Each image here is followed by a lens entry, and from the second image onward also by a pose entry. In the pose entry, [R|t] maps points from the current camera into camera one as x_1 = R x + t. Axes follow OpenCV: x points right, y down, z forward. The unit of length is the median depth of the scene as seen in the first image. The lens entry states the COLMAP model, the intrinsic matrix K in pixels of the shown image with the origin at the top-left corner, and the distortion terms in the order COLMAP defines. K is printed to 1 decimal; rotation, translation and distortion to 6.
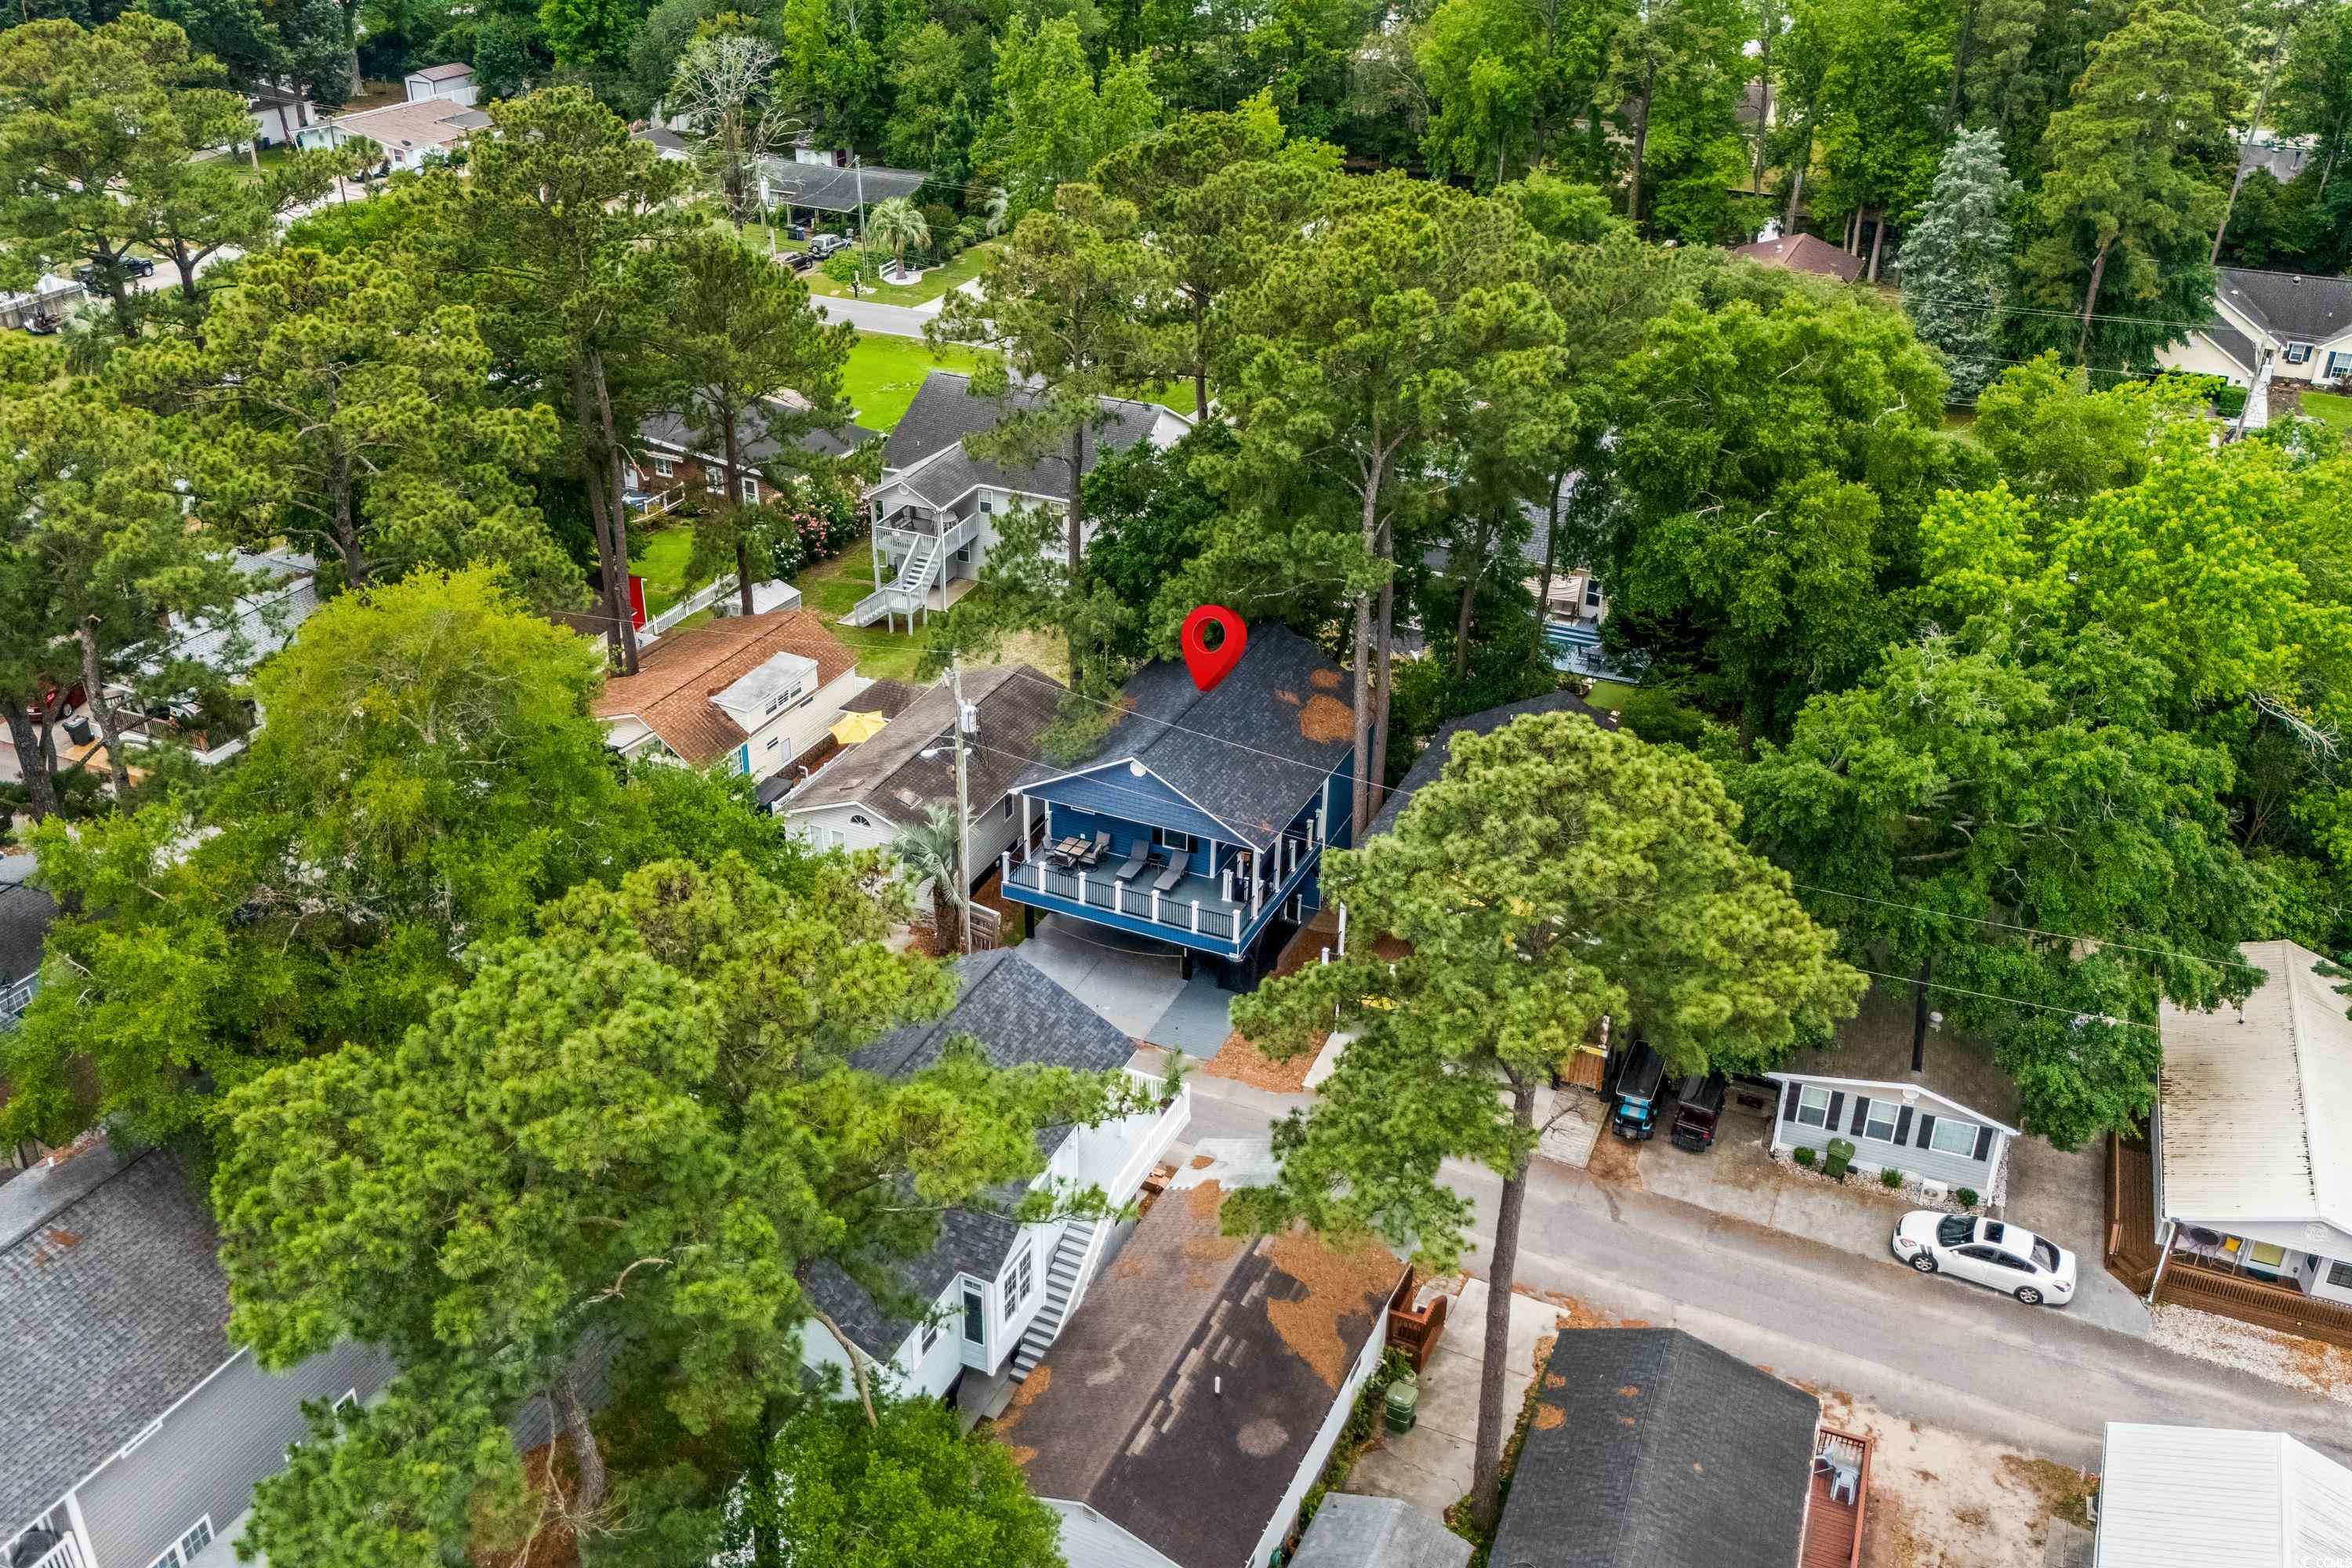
lens RADIAL K [[2044.3, 0, 1176.0], [0, 2044.3, 784.0], [0, 0, 1]] dist [0.129613, -0.192507]
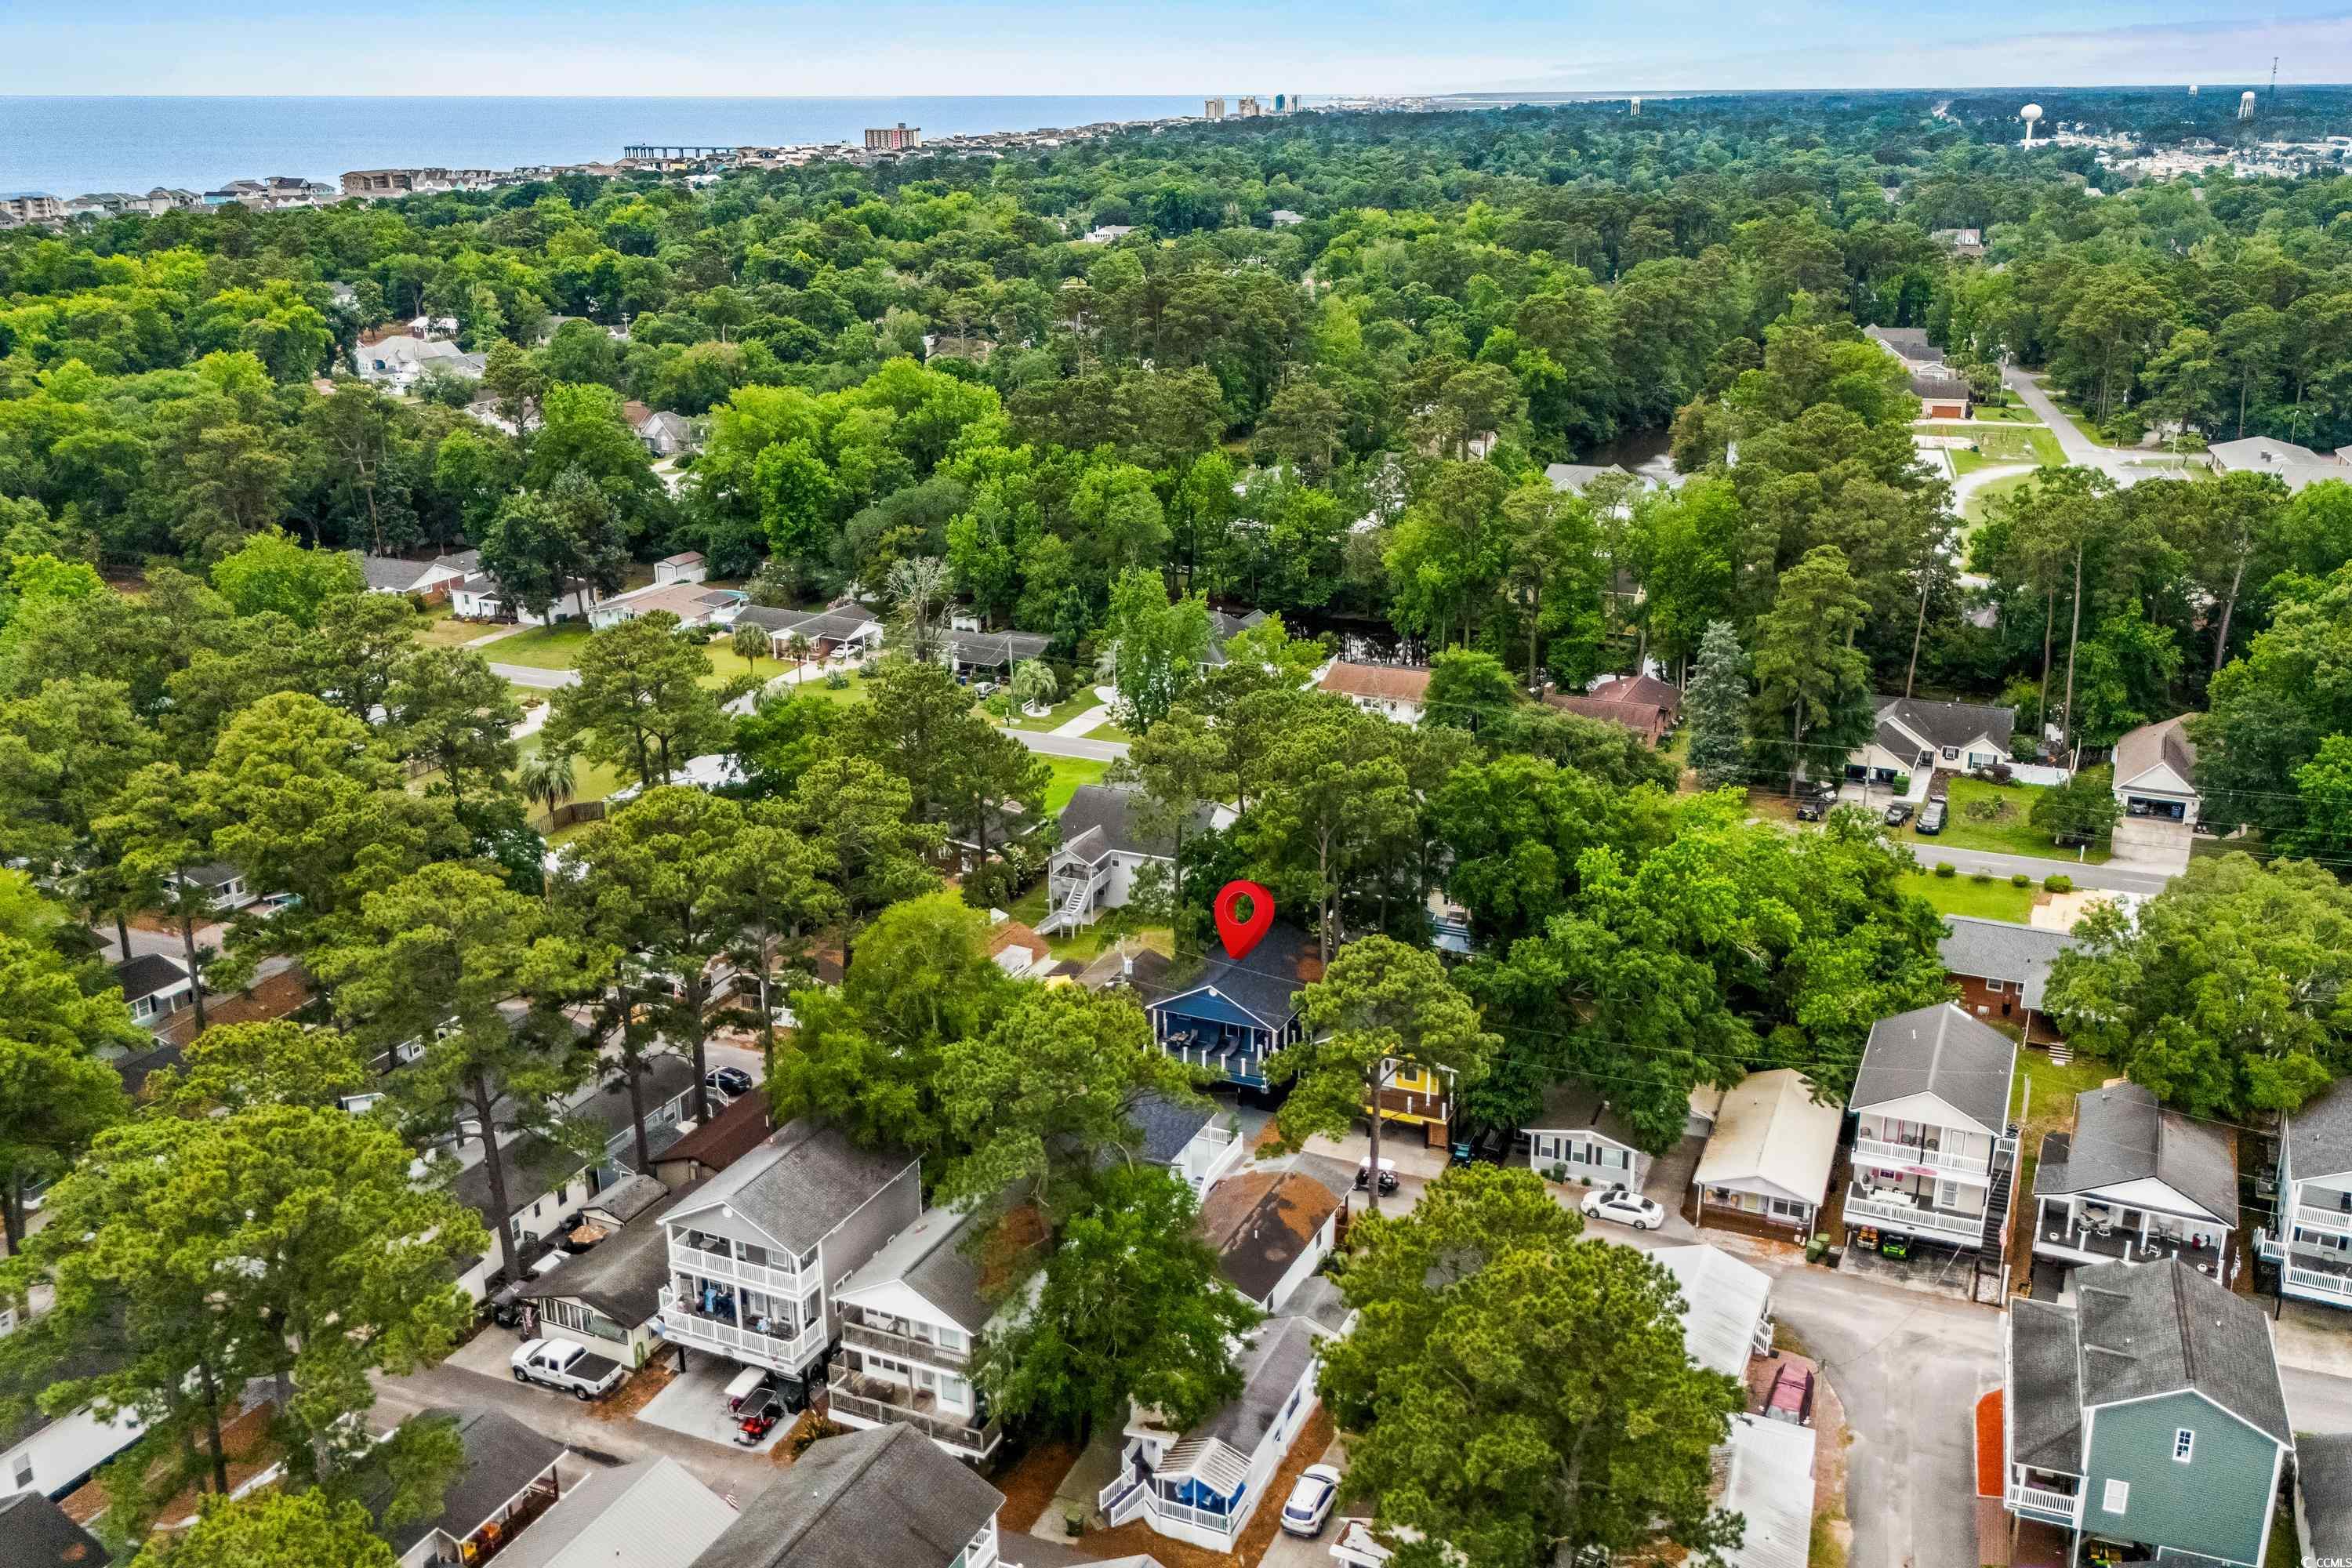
lens RADIAL K [[2044.3, 0, 1176.0], [0, 2044.3, 784.0], [0, 0, 1]] dist [0.129613, -0.192507]
pose [[0.999564, -0.019732, -0.021965, -0.006329], [0.015670, 0.985012, -0.171771, 0.125688], [0.025025, 0.171351, 0.984892, -0.925776]]
